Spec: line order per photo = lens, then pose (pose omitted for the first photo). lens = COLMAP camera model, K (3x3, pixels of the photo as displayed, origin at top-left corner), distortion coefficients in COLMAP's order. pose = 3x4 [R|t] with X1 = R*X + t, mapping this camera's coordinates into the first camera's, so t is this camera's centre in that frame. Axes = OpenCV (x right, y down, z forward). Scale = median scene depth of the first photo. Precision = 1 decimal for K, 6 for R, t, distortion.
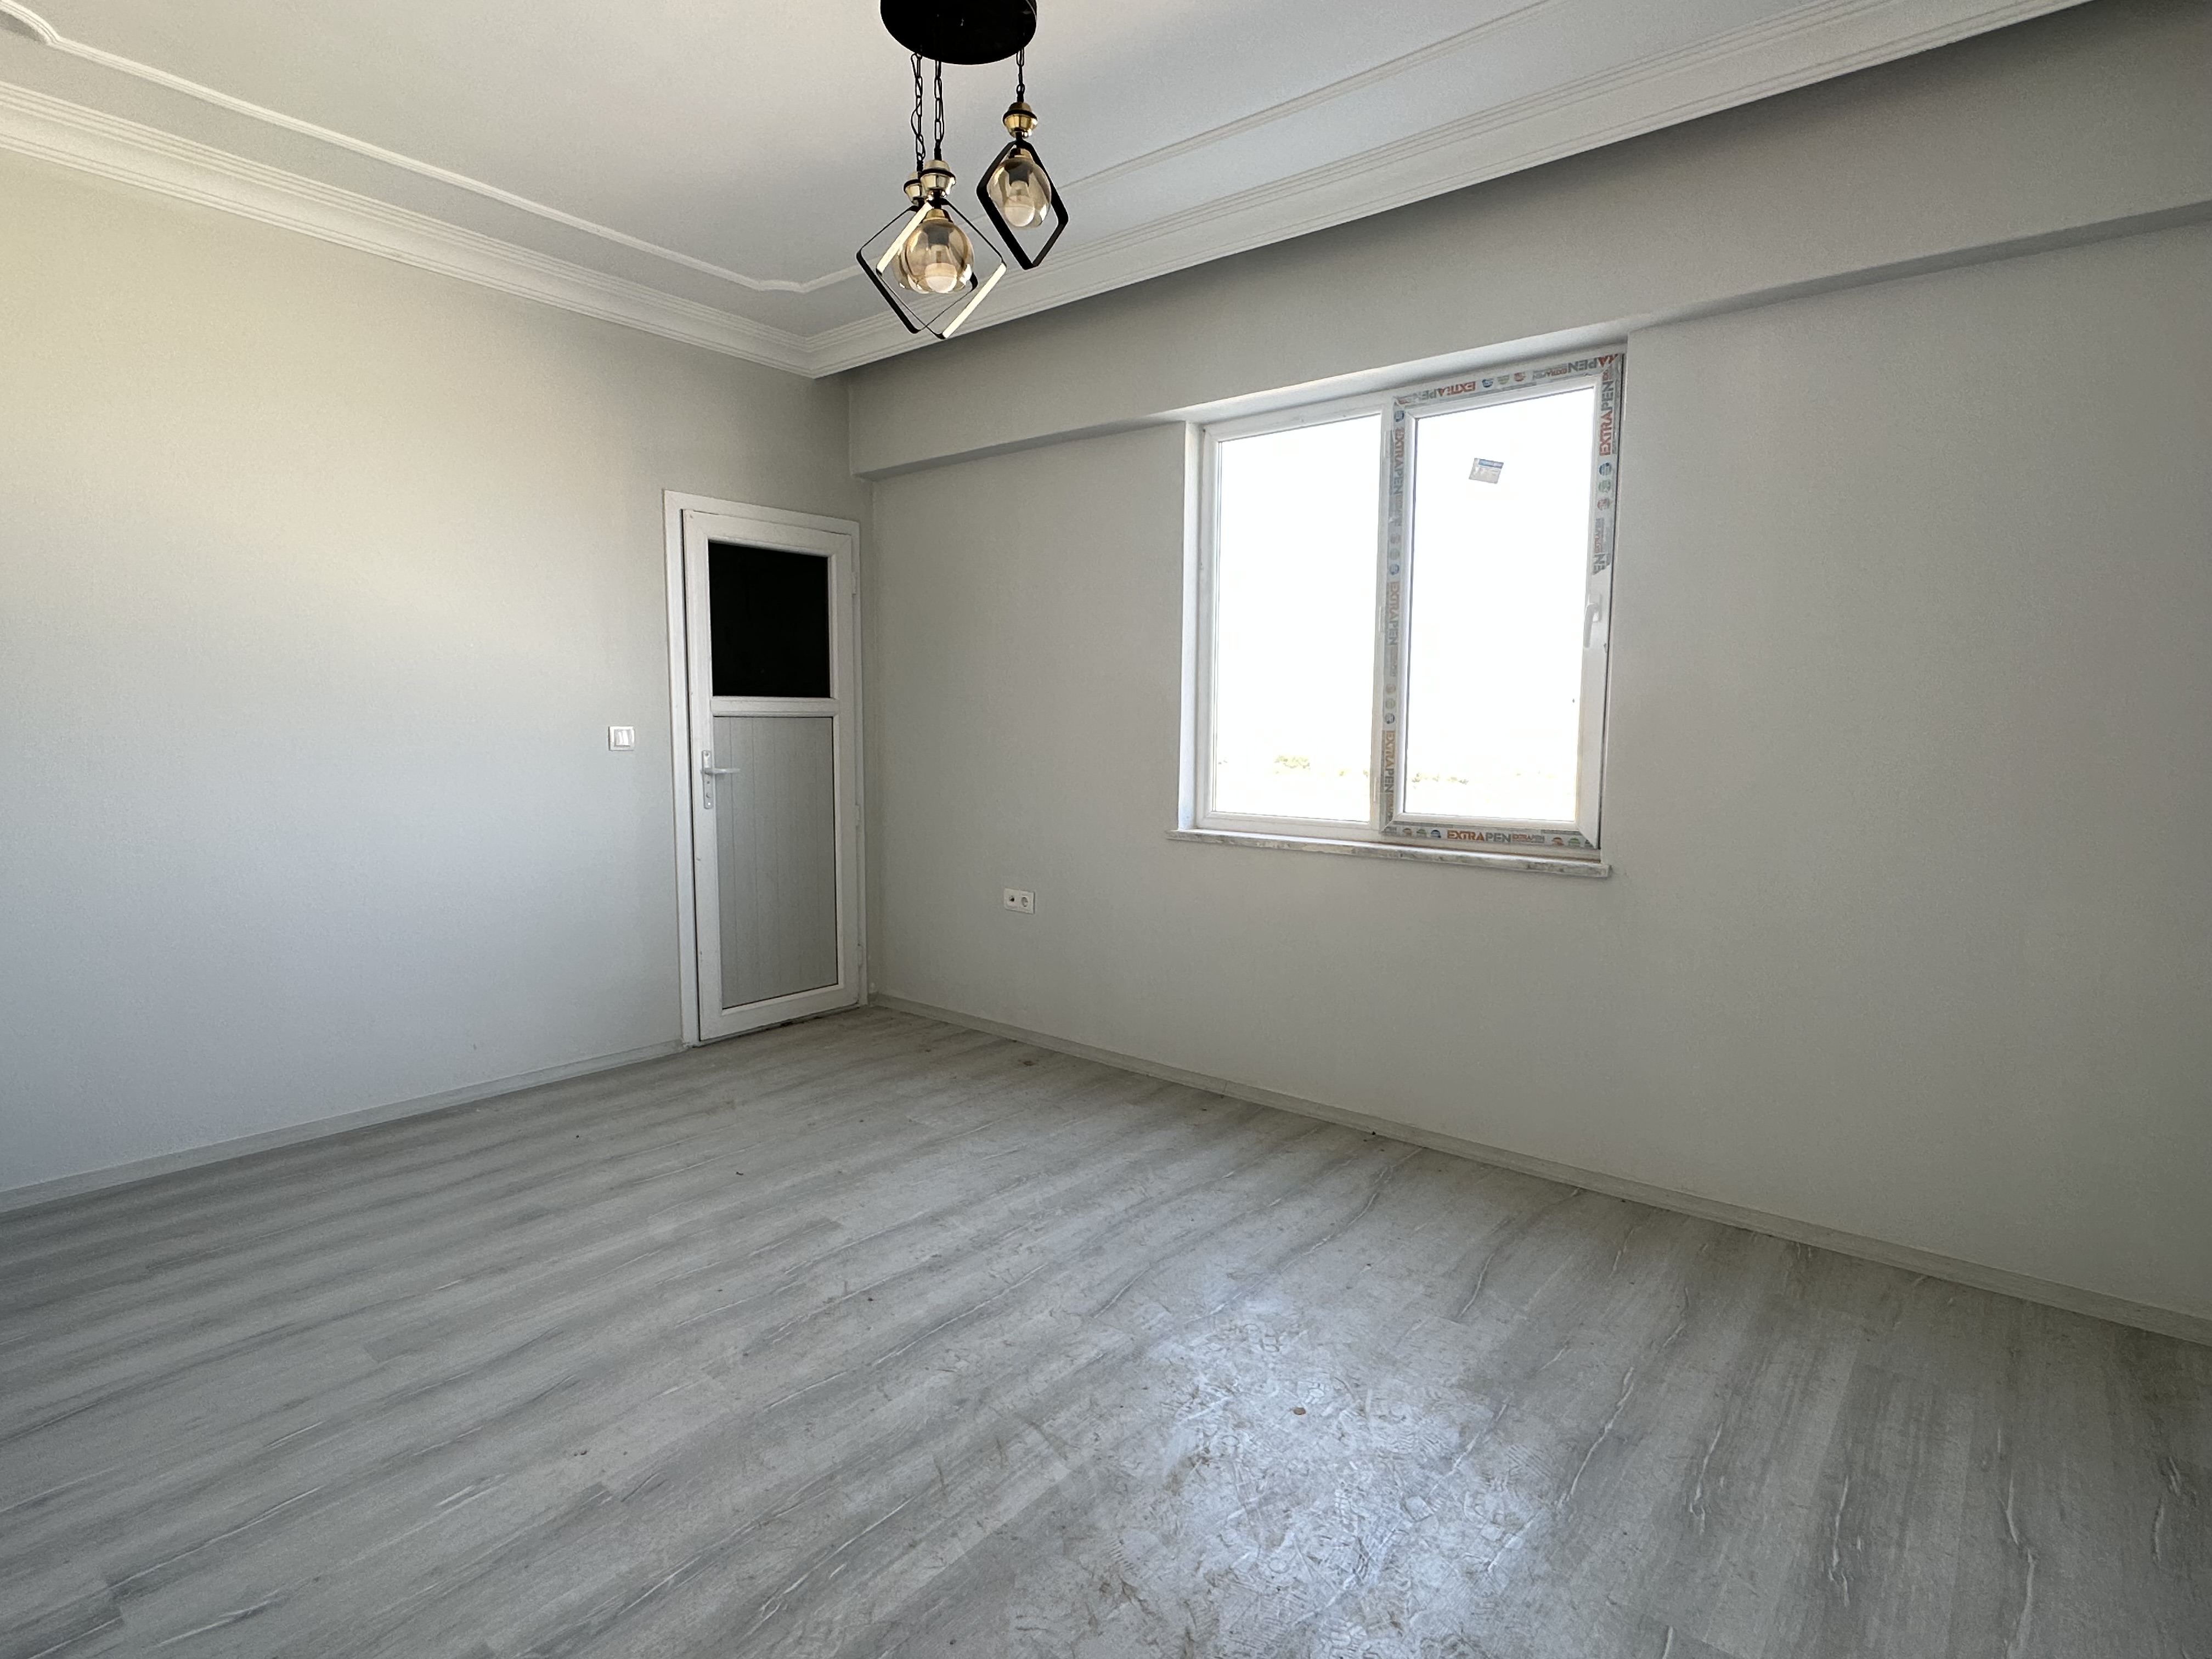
lens RADIAL K [[1147.5, 0, 1105.2], [0, 1147.5, 835.8], [0, 0, 1]] dist [-0.001985, 0.001277]
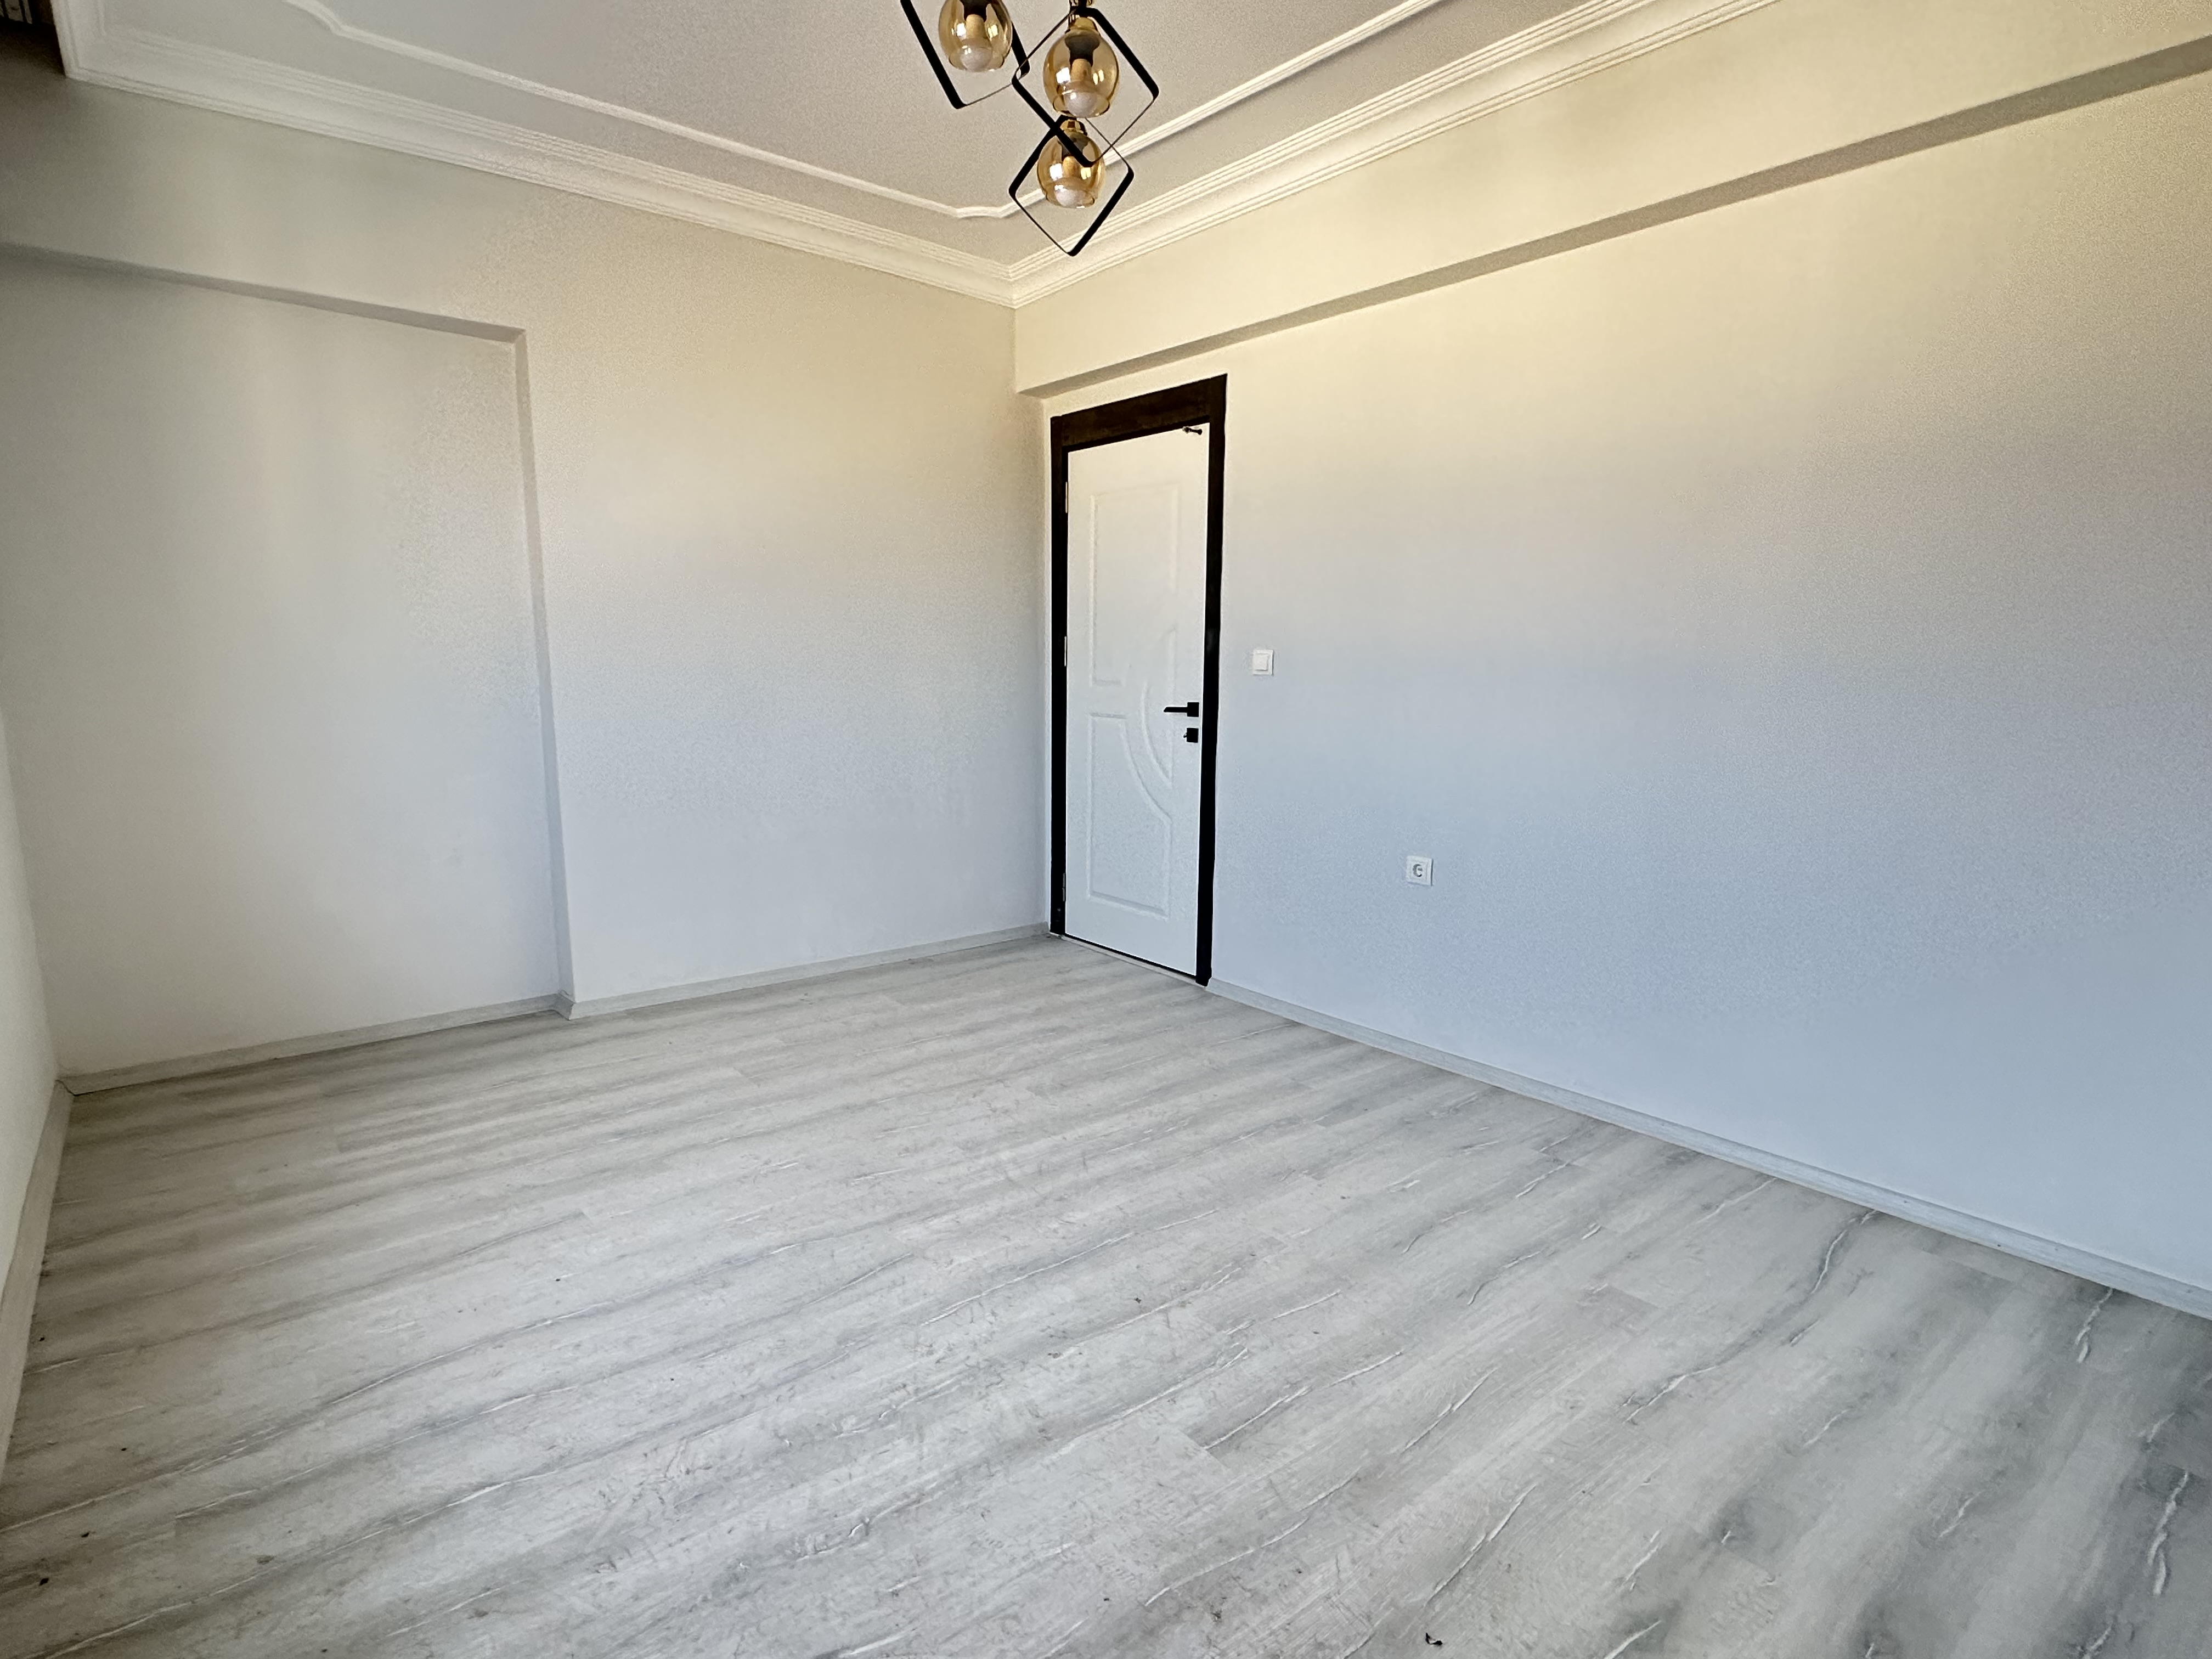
lens RADIAL K [[1147.5, 0, 1108.9], [0, 1147.5, 832.7], [0, 0, 1]] dist [-0.001985, 0.001277]
pose [[-0.979923, -0.050012, 0.193004, -0.333680], [0.000701, 0.967157, 0.254177, -0.167765], [-0.199377, 0.249209, -0.947704, 1.744222]]
